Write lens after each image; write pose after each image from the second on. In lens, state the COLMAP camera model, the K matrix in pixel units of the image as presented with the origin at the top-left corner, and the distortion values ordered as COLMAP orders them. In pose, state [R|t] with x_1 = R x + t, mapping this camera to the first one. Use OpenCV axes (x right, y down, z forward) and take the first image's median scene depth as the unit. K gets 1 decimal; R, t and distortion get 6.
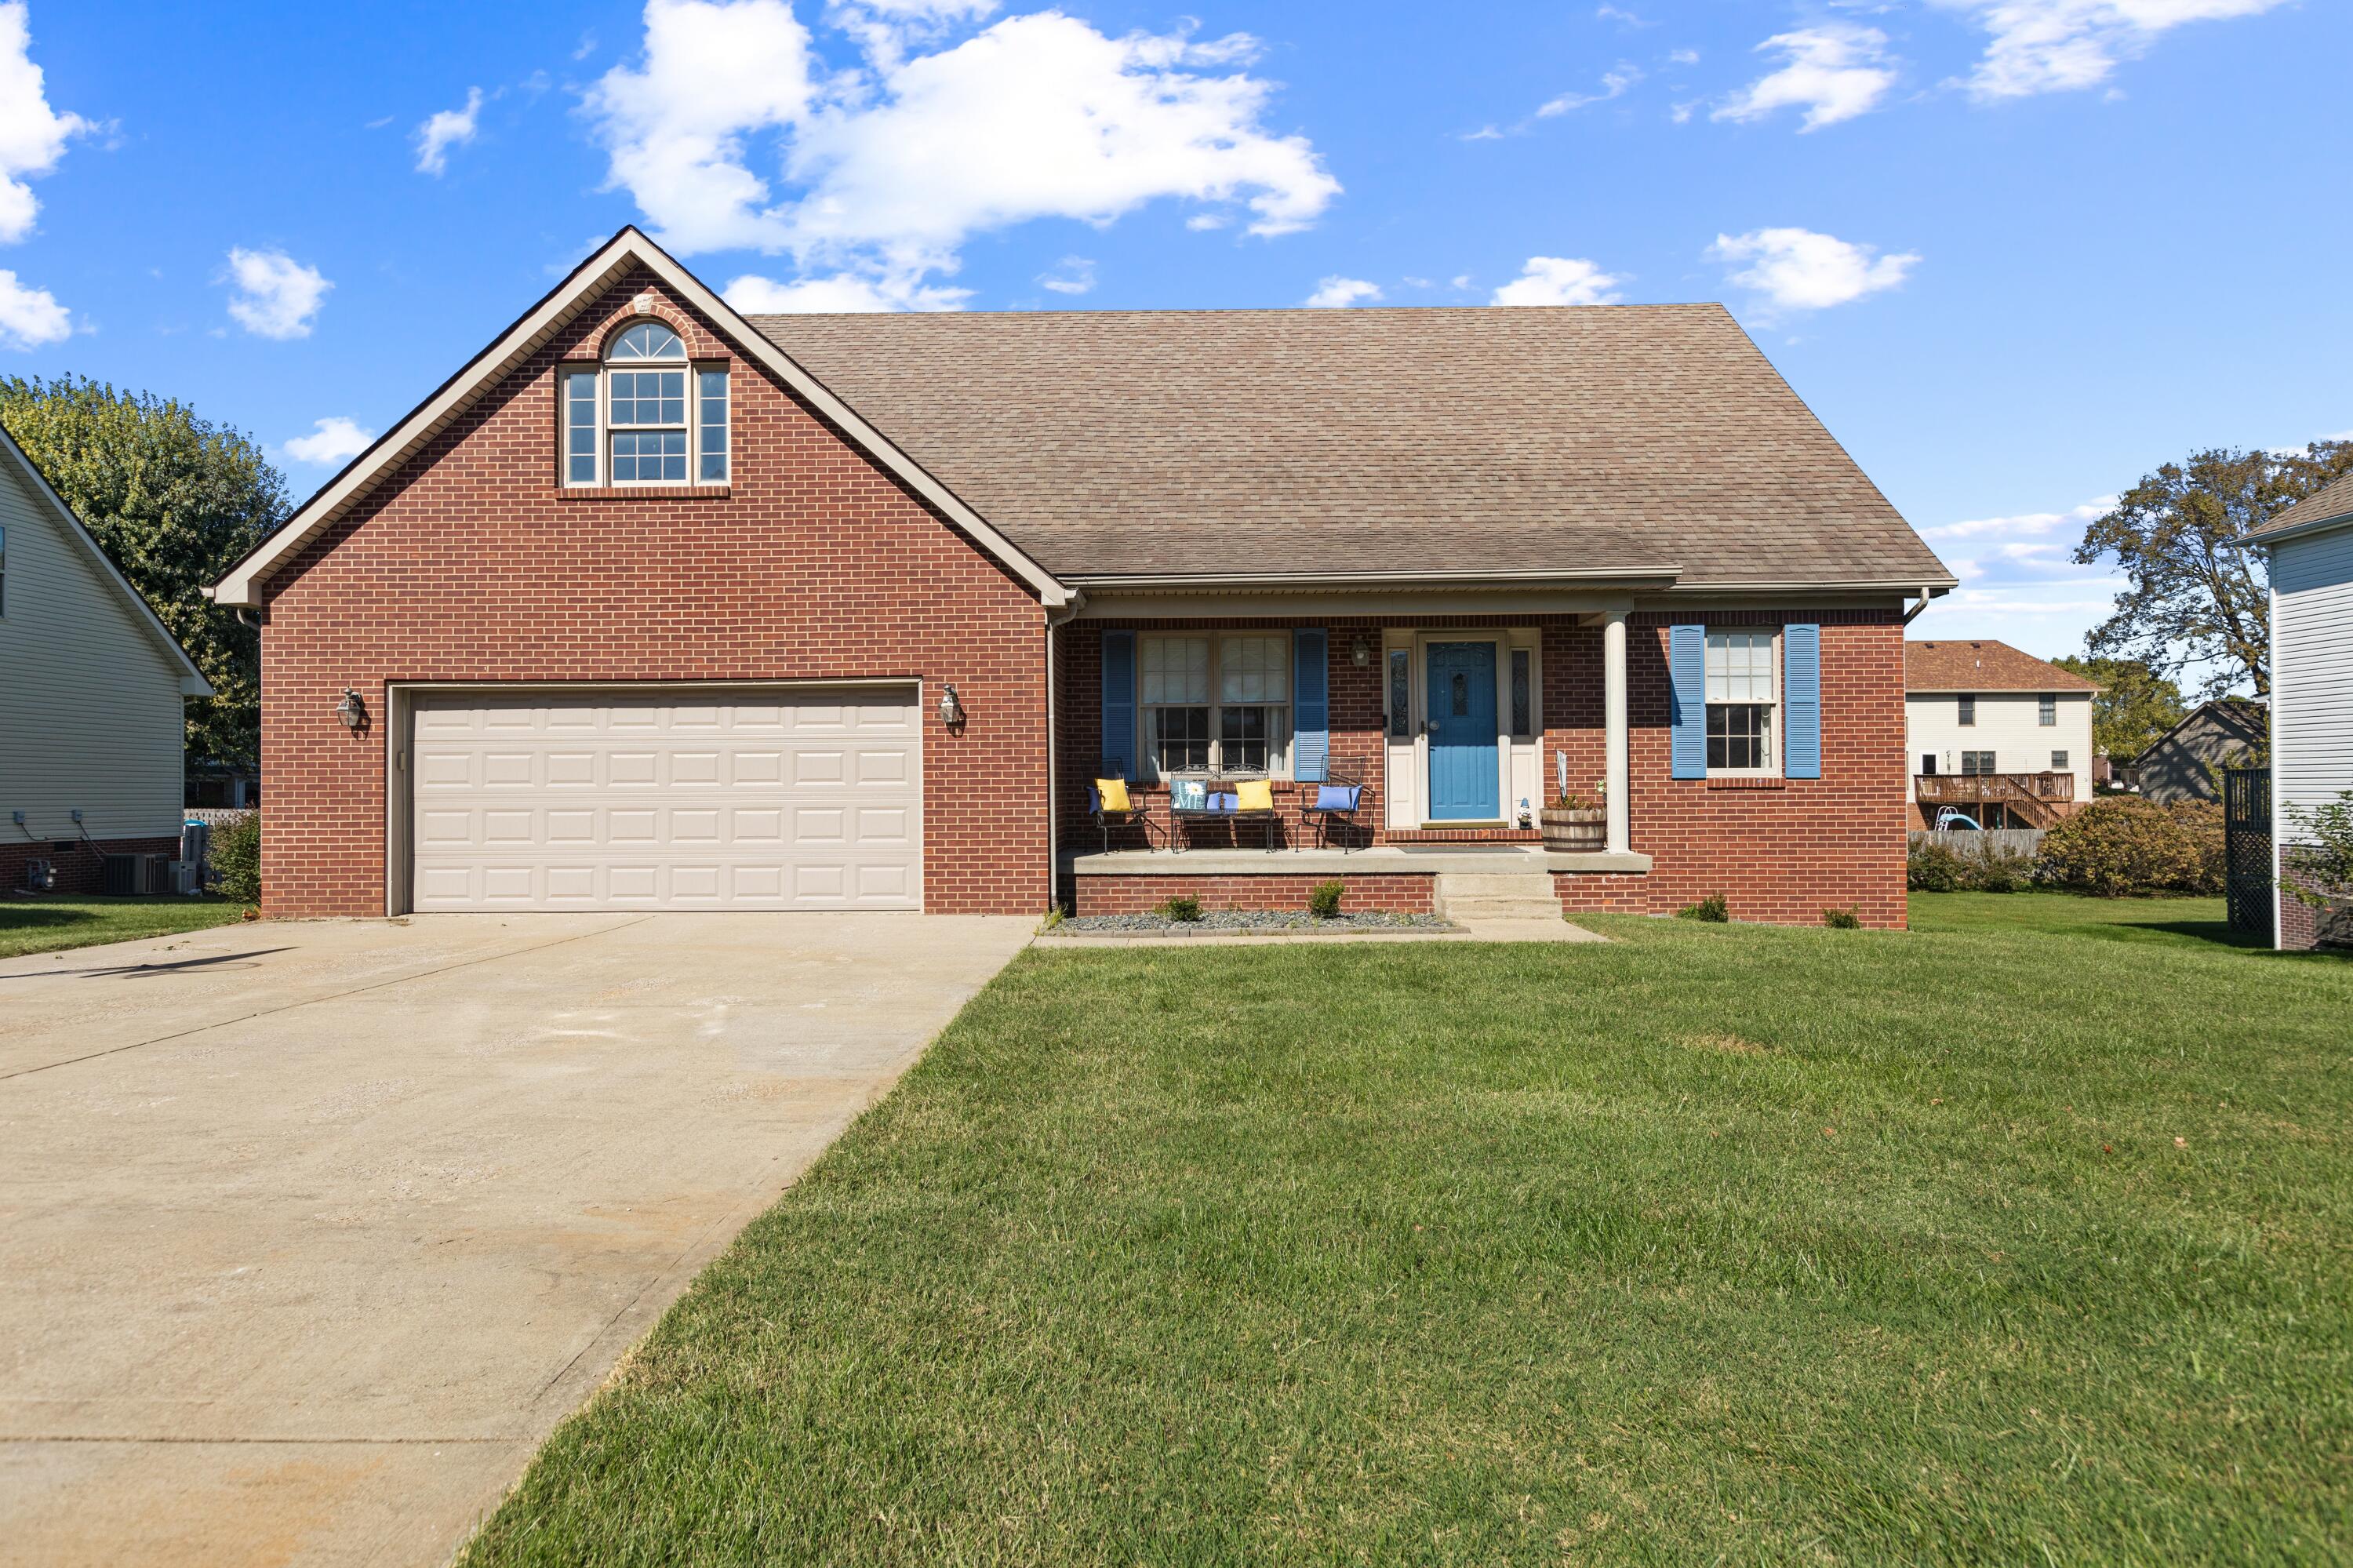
lens RADIAL K [[1368.7, 0, 1186.1], [0, 1368.7, 786.5], [0, 0, 1]] dist [-0.004572, -0.000642]
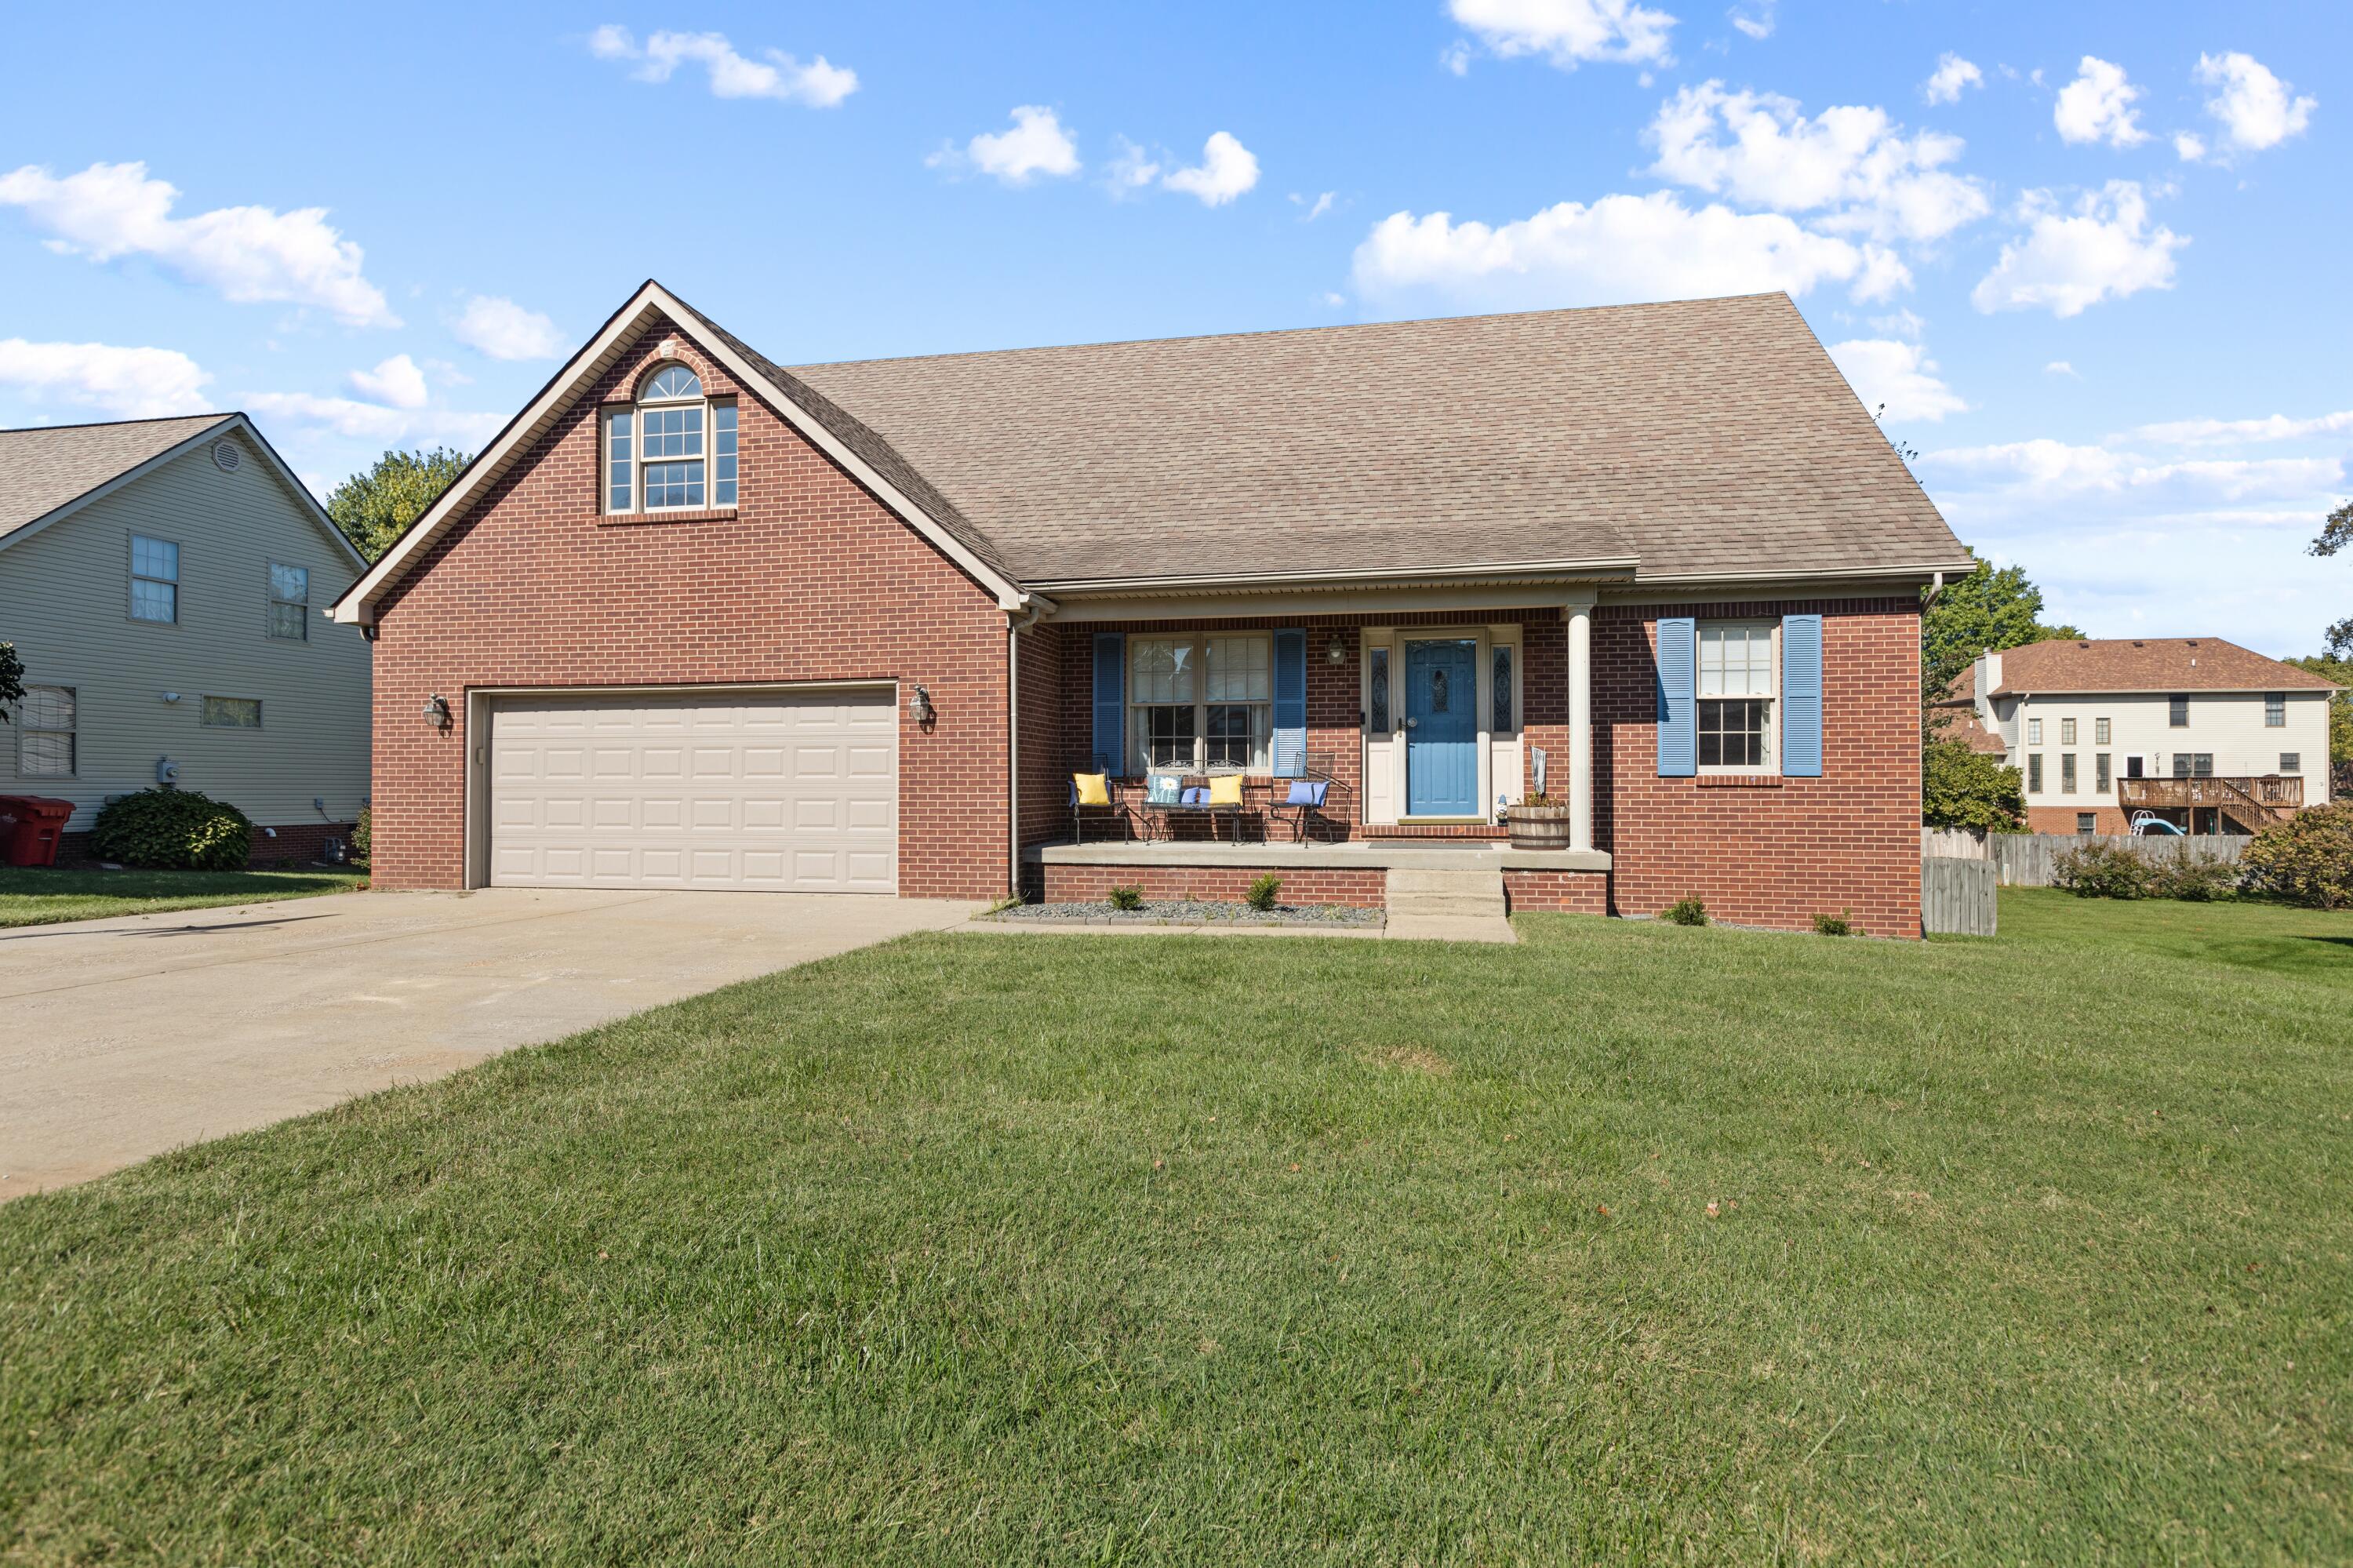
lens RADIAL K [[1238.1, 0, 1175.1], [0, 1238.1, 784.4], [0, 0, 1]] dist [-0.003681, -0.000509]
pose [[0.982722, 0.005279, -0.185010, 0.181545], [-0.005538, 0.999984, -0.000886, 0.002923], [0.185003, 0.001895, 0.982736, 0.070980]]
